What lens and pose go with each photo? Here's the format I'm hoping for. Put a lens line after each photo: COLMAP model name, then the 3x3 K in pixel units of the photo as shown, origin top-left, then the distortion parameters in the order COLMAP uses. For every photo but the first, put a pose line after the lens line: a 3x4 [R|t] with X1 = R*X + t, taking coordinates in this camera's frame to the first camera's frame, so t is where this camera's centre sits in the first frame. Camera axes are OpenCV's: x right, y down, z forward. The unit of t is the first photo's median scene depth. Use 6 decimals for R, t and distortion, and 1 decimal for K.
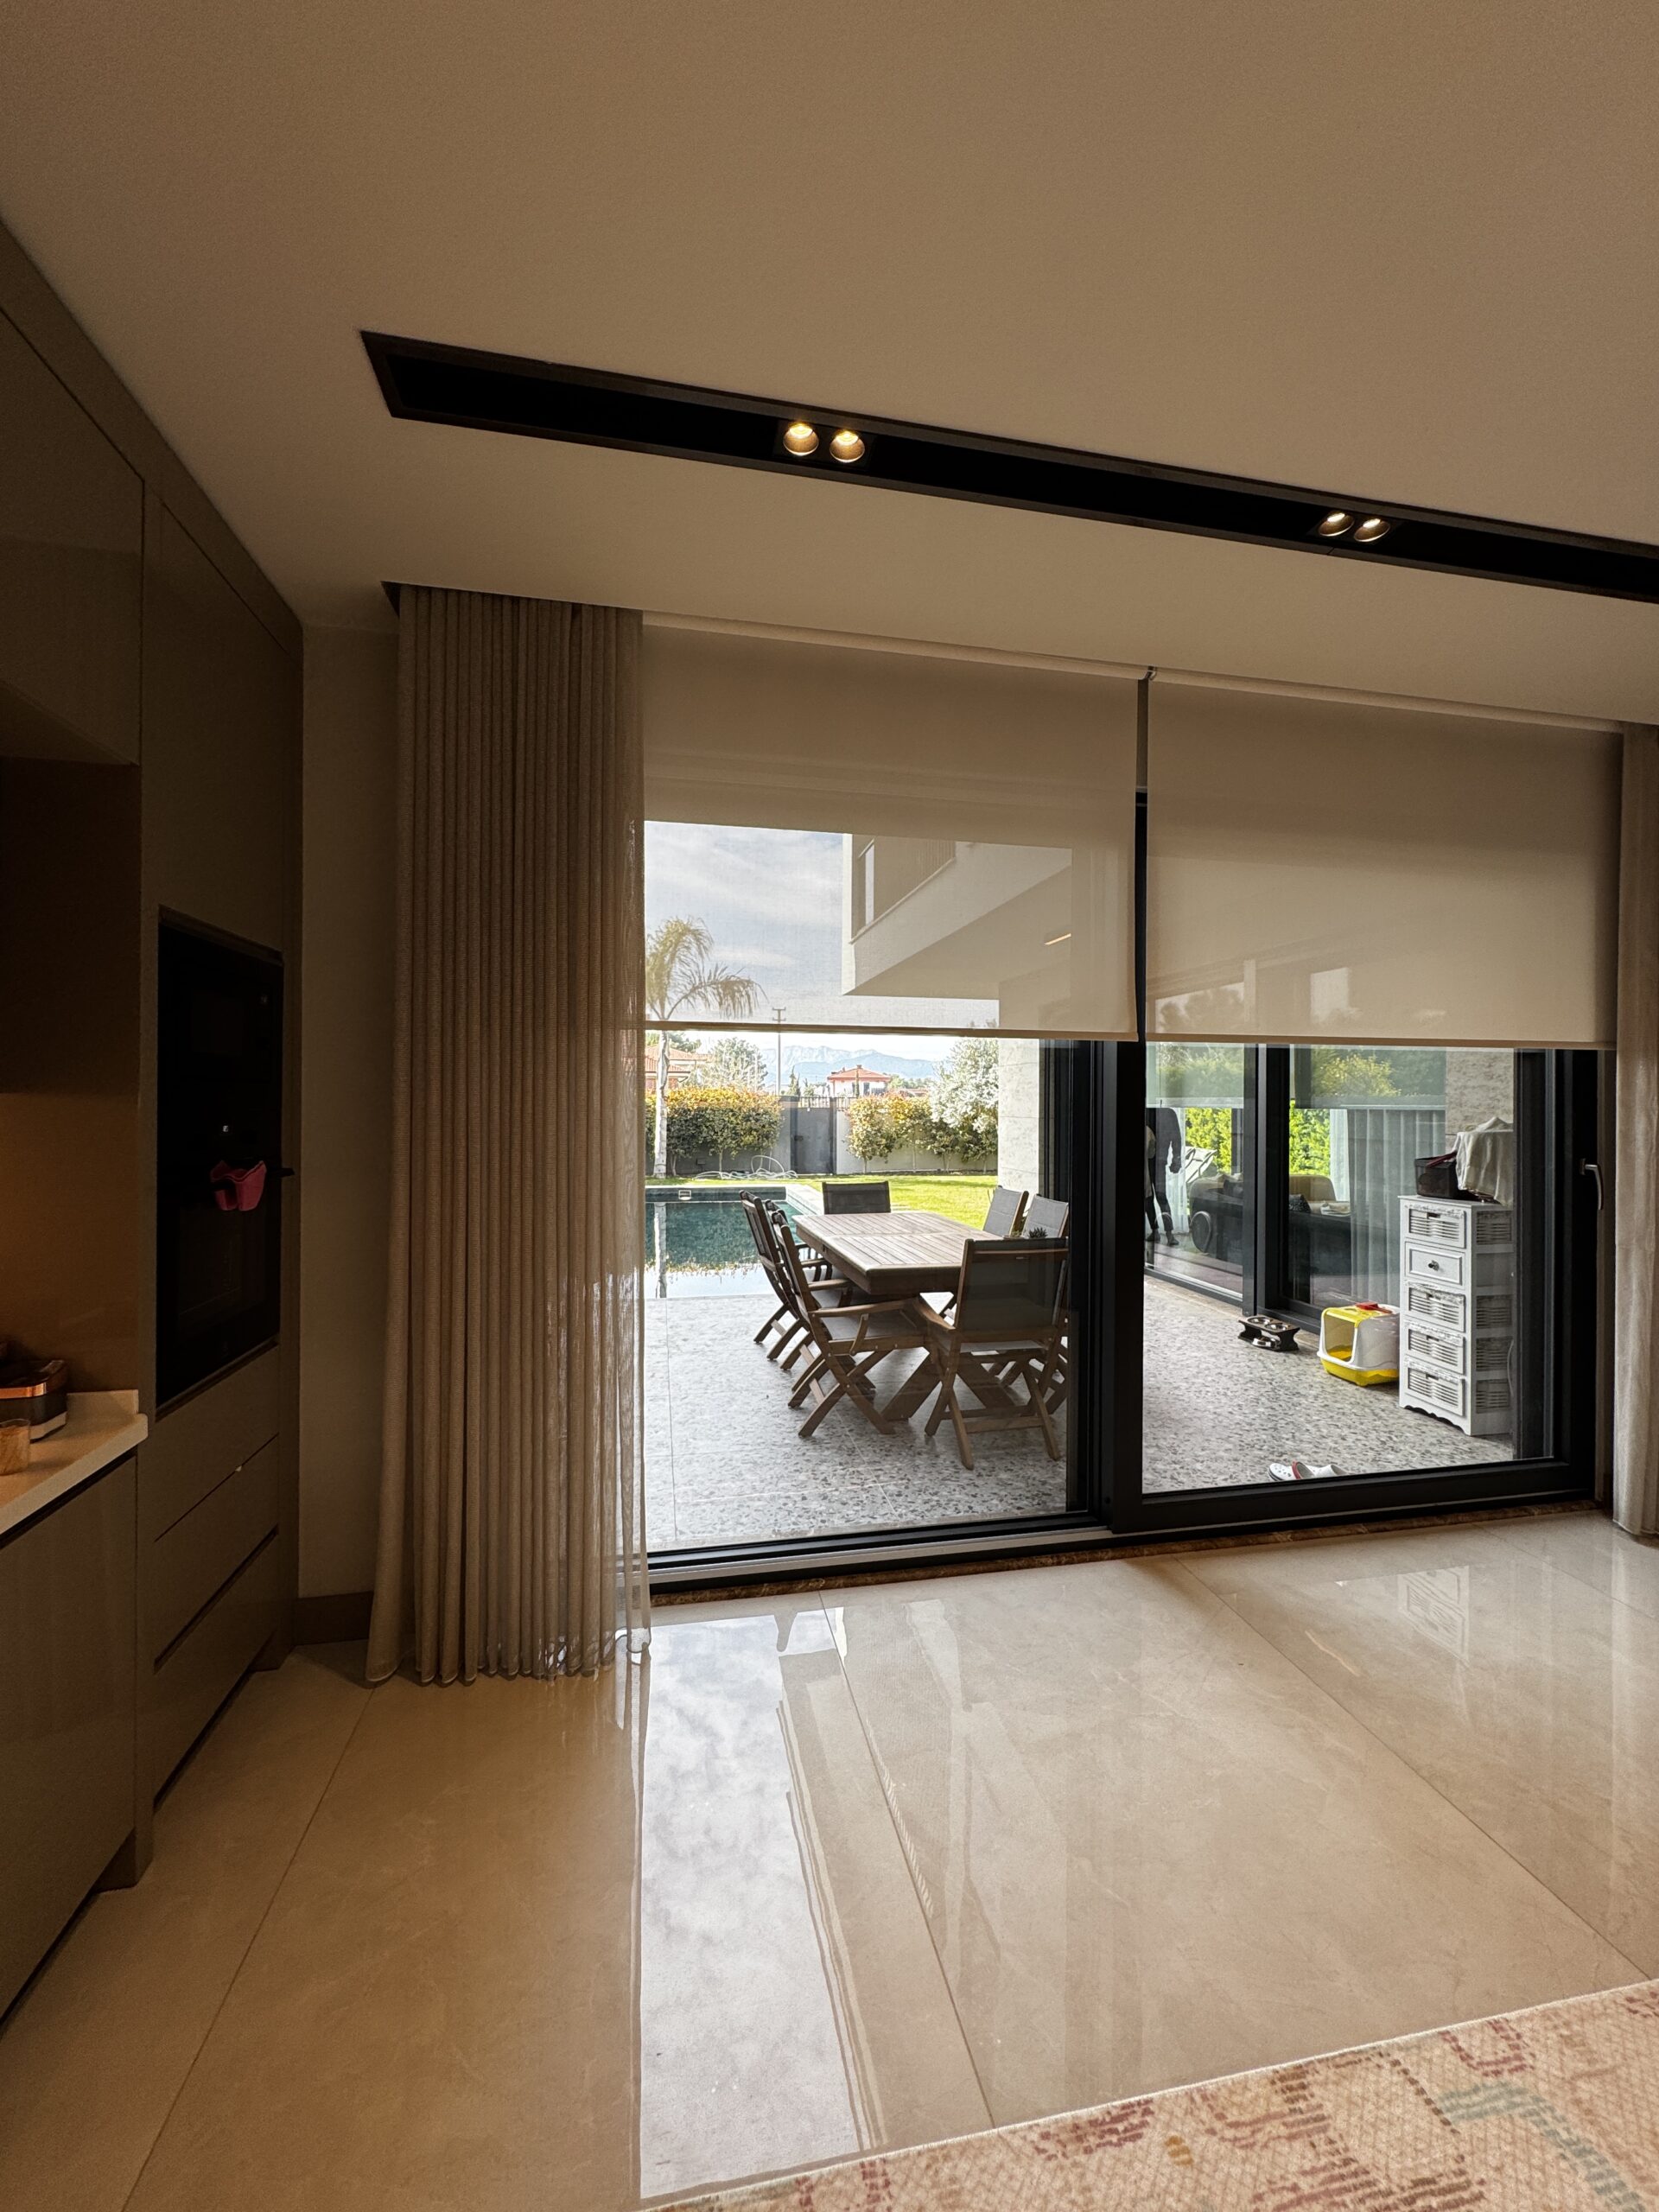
lens RADIAL K [[884.6, 0, 821.6], [0, 884.6, 1097.2], [0, 0, 1]] dist [0.001537, 0.000106]
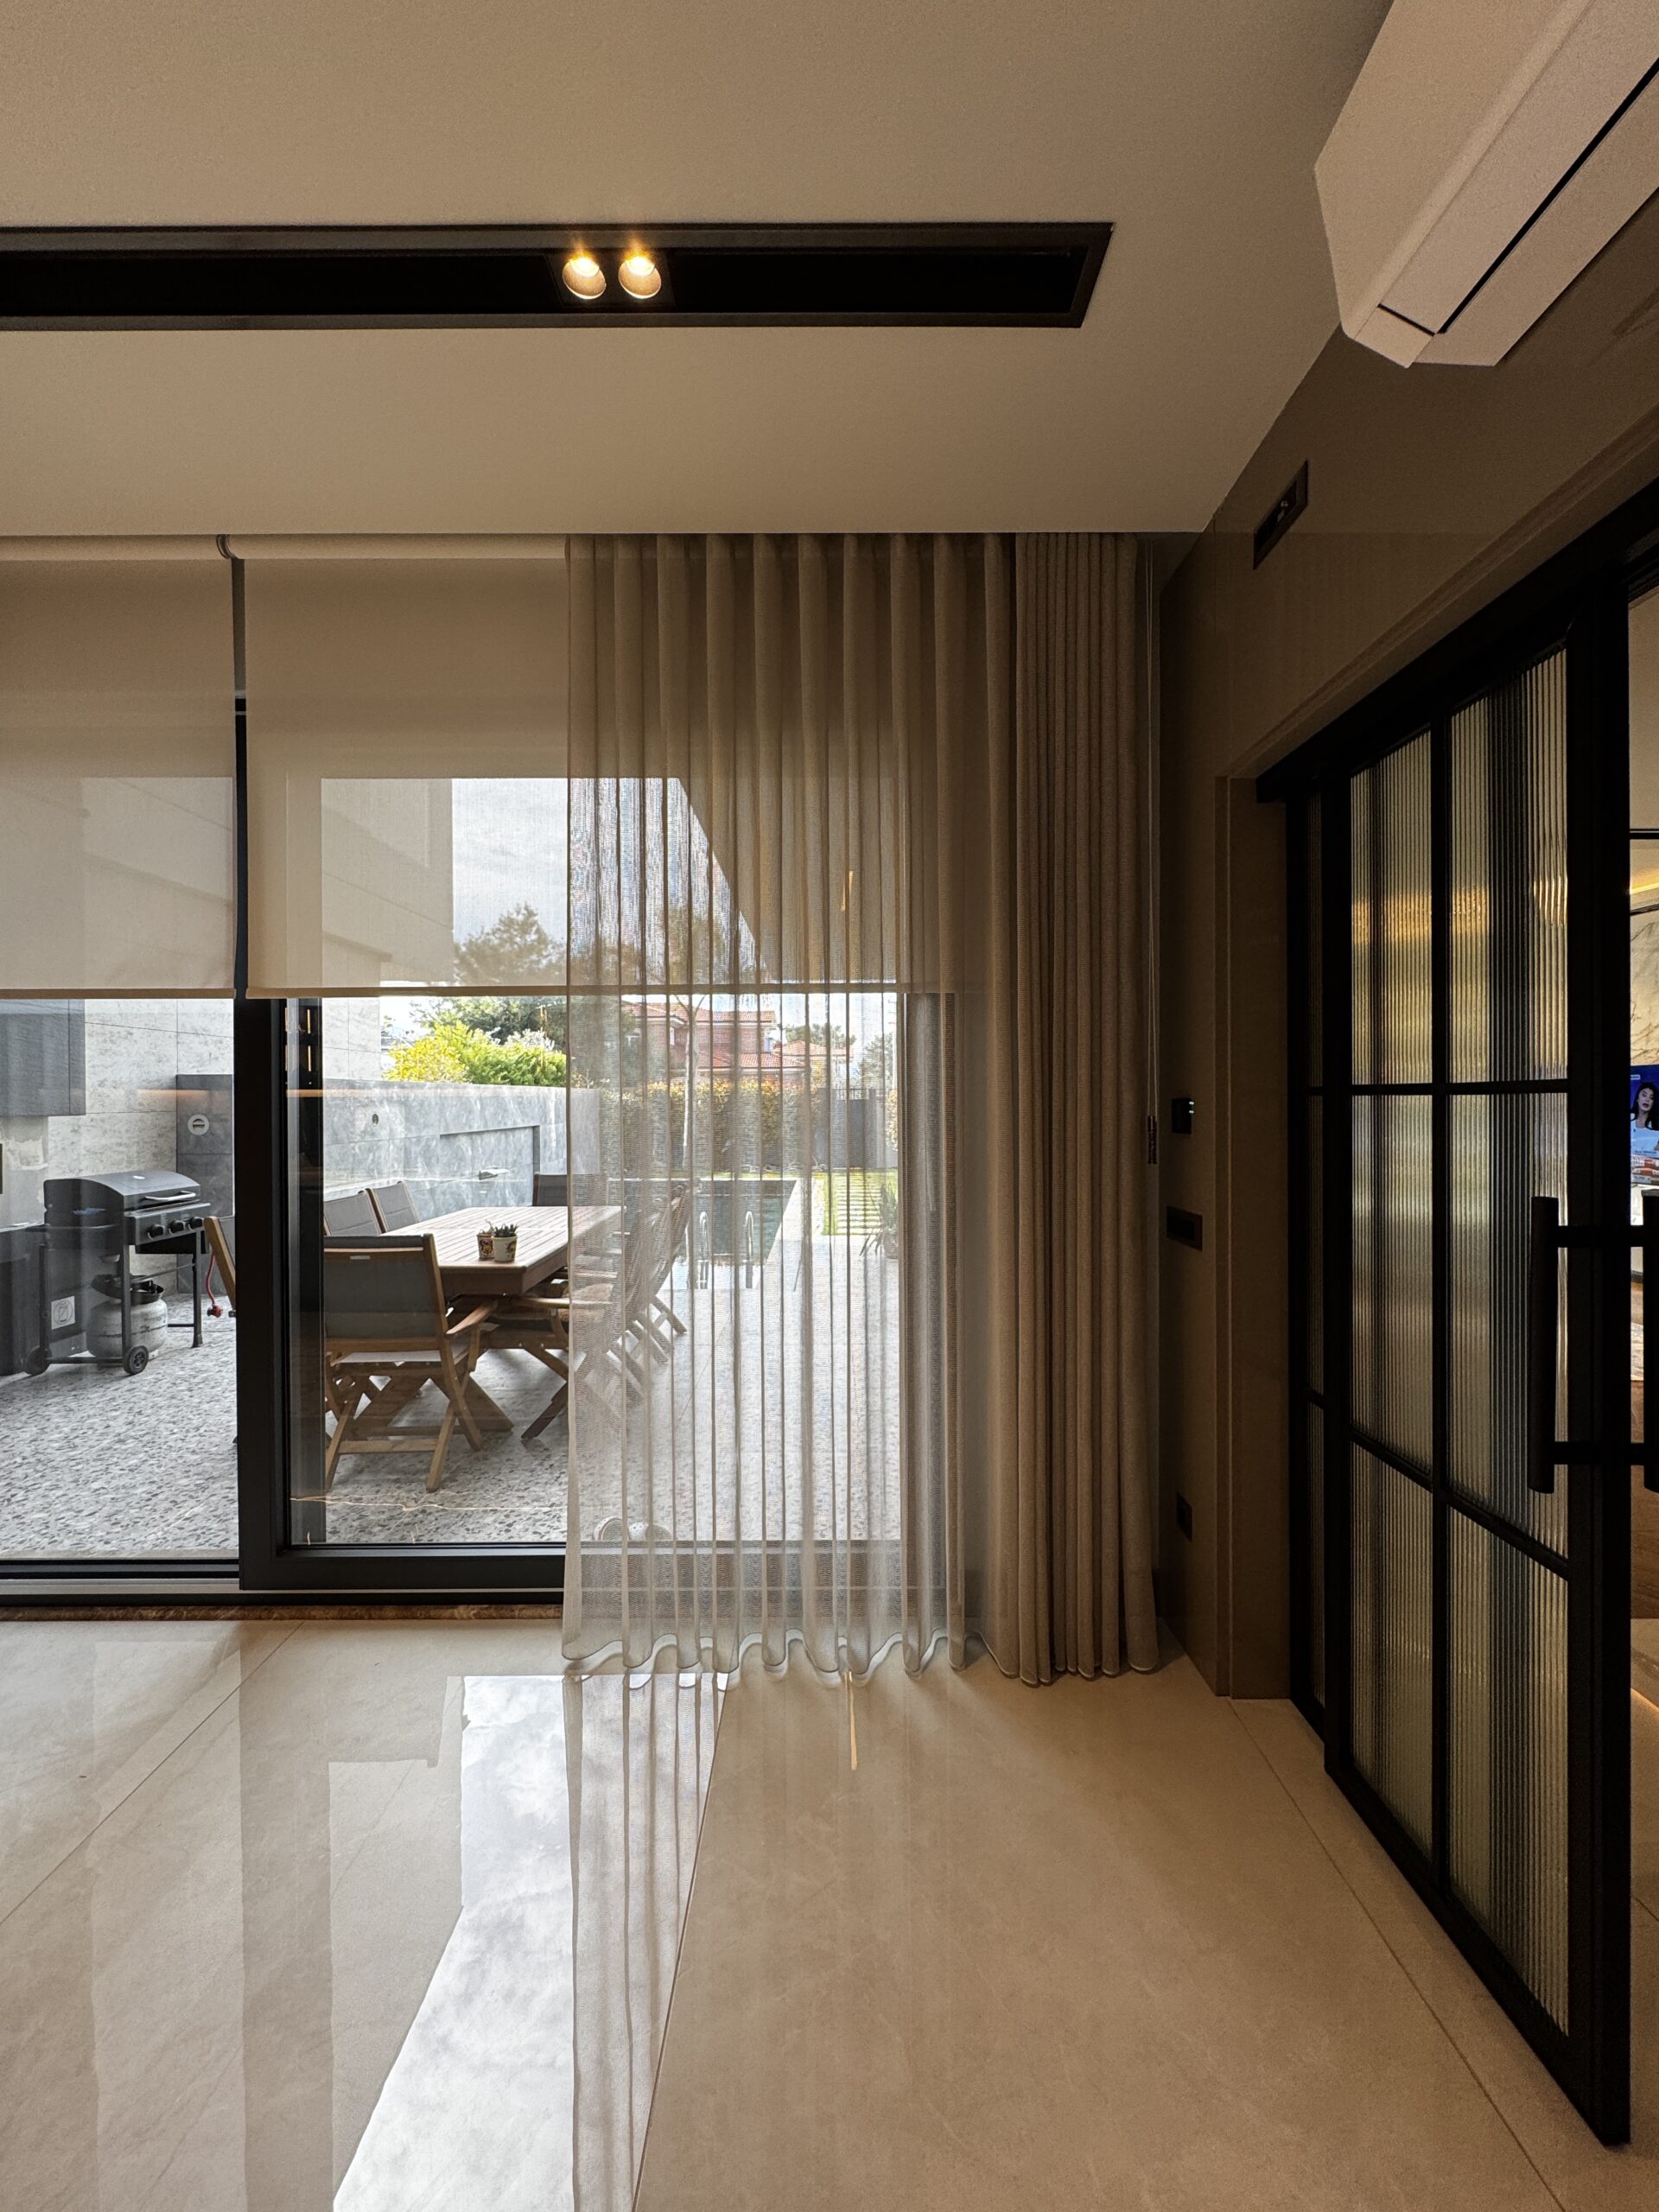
lens RADIAL K [[884.6, 0, 850.9], [0, 884.6, 1102.0], [0, 0, 1]] dist [0.001537, 0.000106]
pose [[0.982259, -0.004737, -0.187468, 1.072633], [0.007107, 0.999903, 0.011970, 0.025091], [0.187393, -0.013090, 0.982198, 0.292187]]
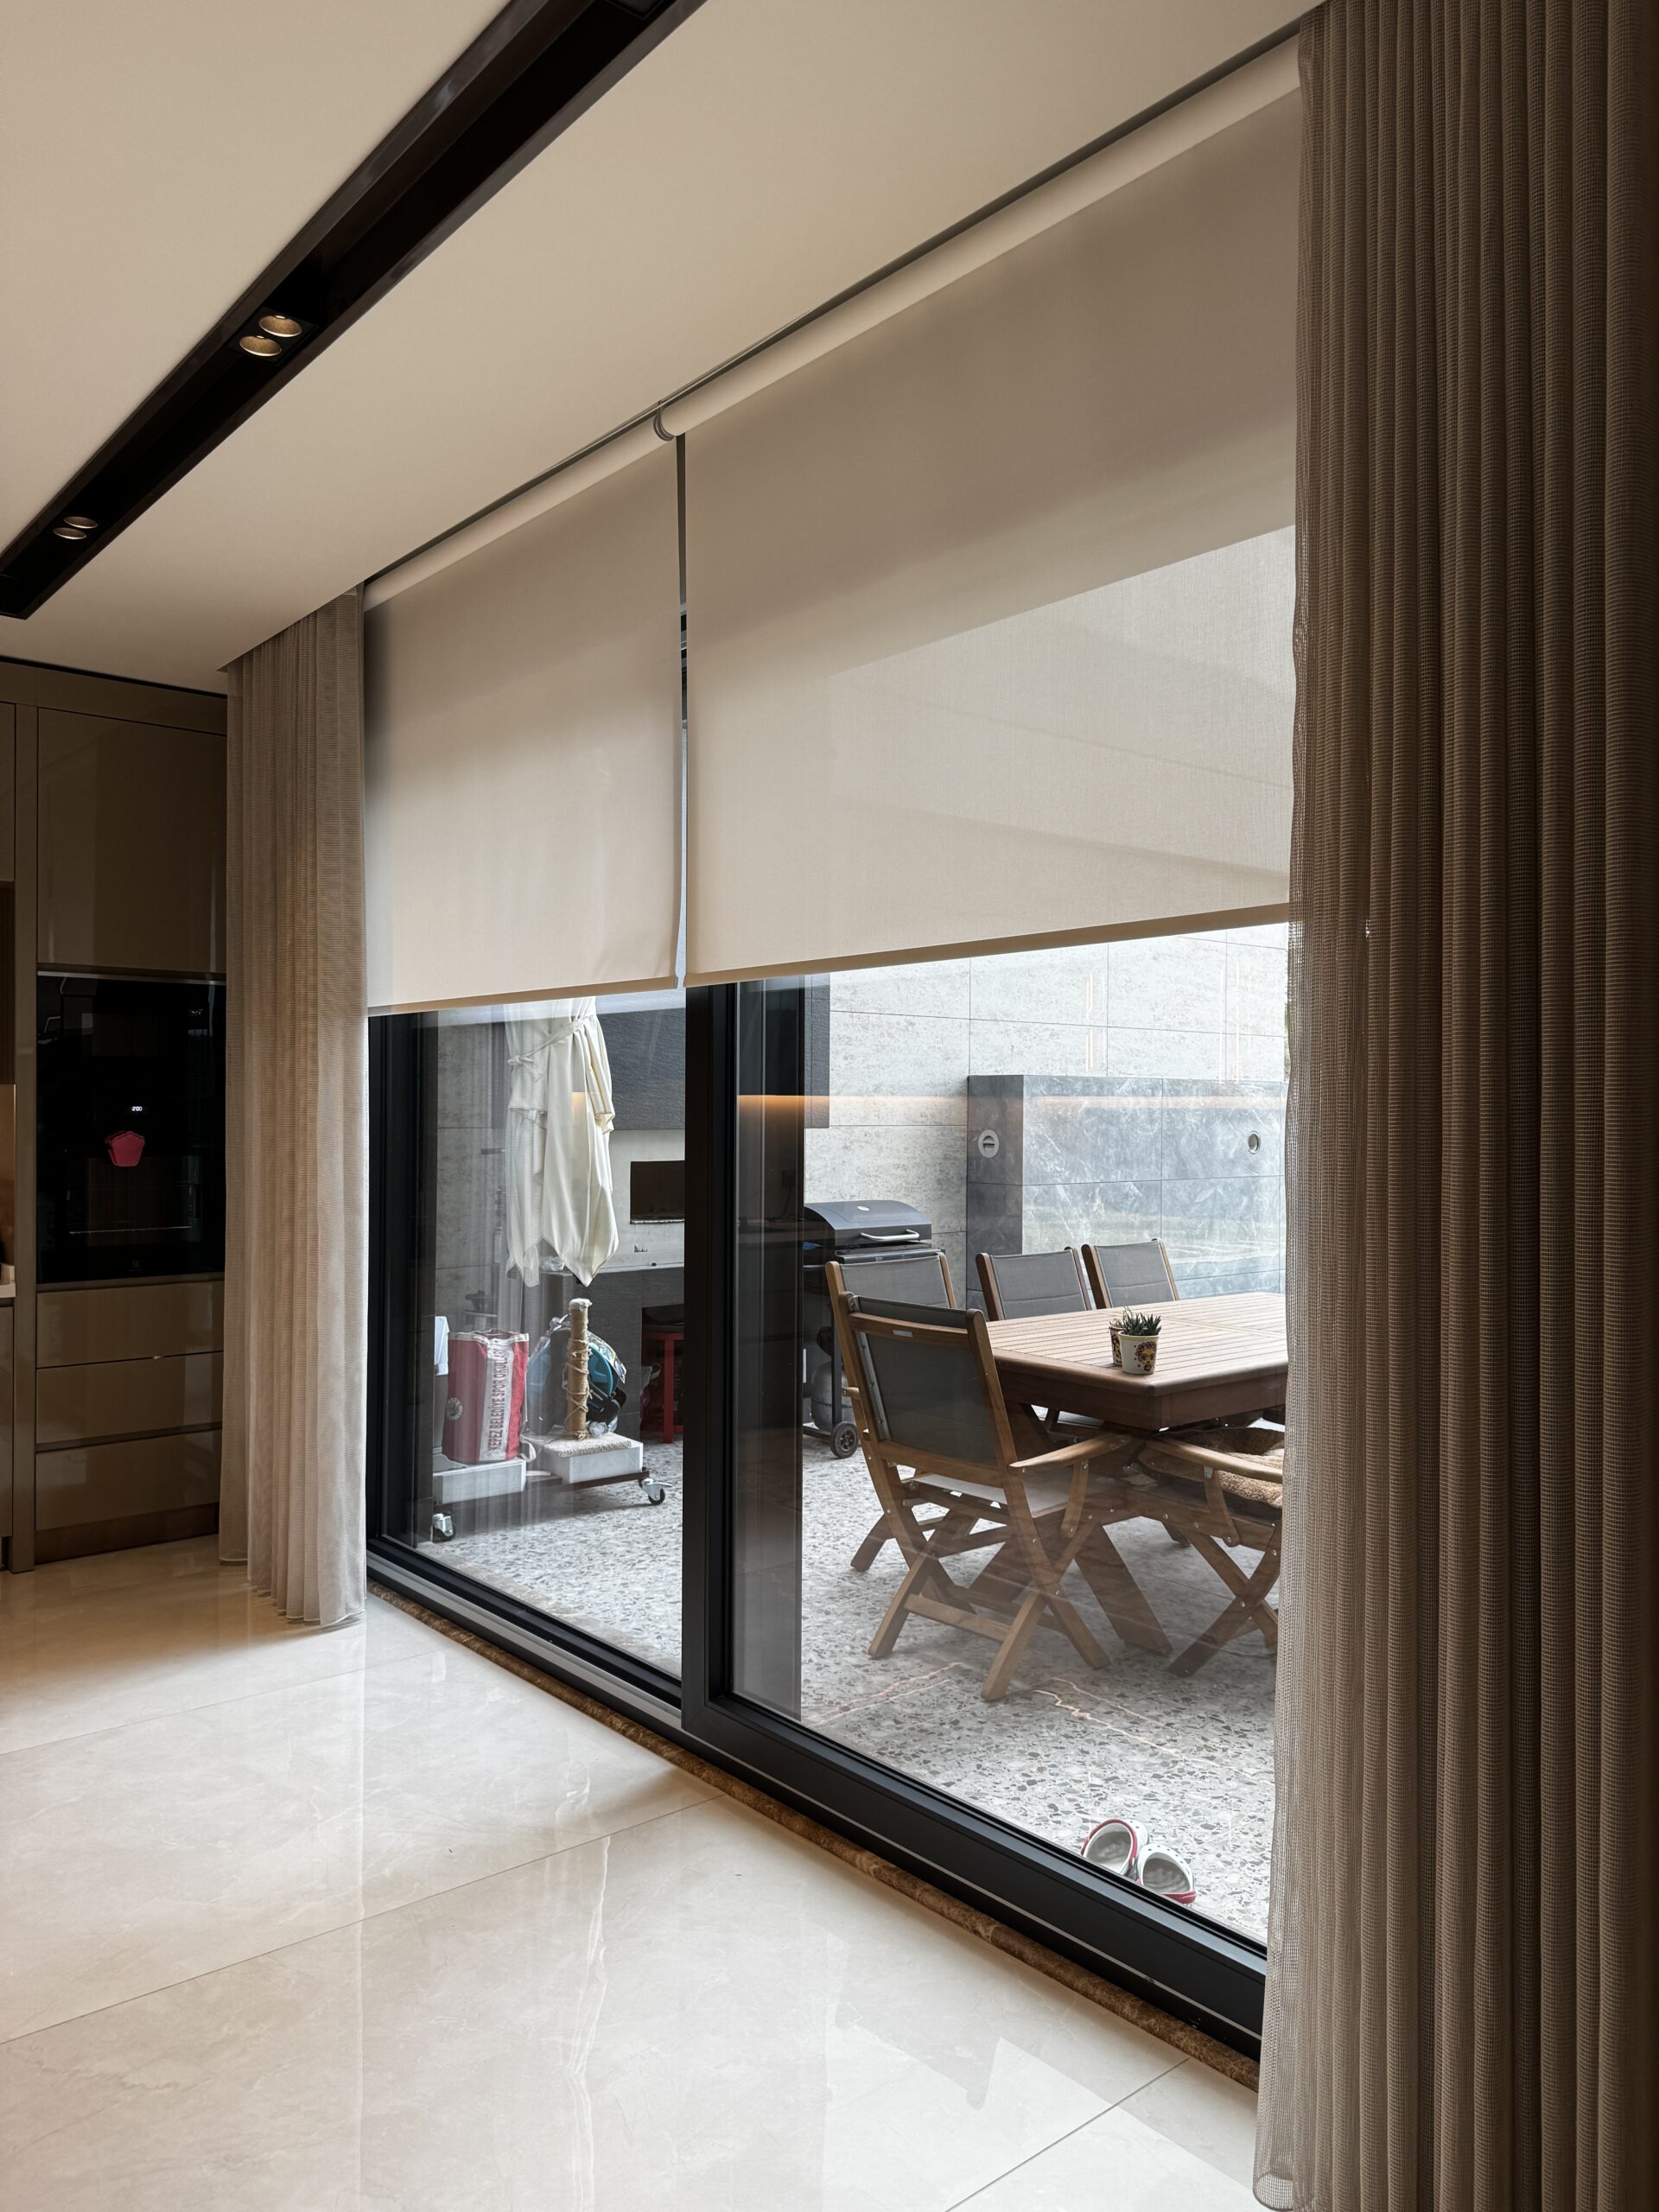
lens RADIAL K [[1559.7, 0, 830.3], [0, 1559.7, 1102.1], [0, 0, 1]] dist [0.018867, -0.020335]
pose [[0.491367, -0.002999, -0.870947, 1.431135], [0.003470, 0.999993, -0.001485, 0.024243], [0.870946, -0.002293, 0.491374, 0.525976]]
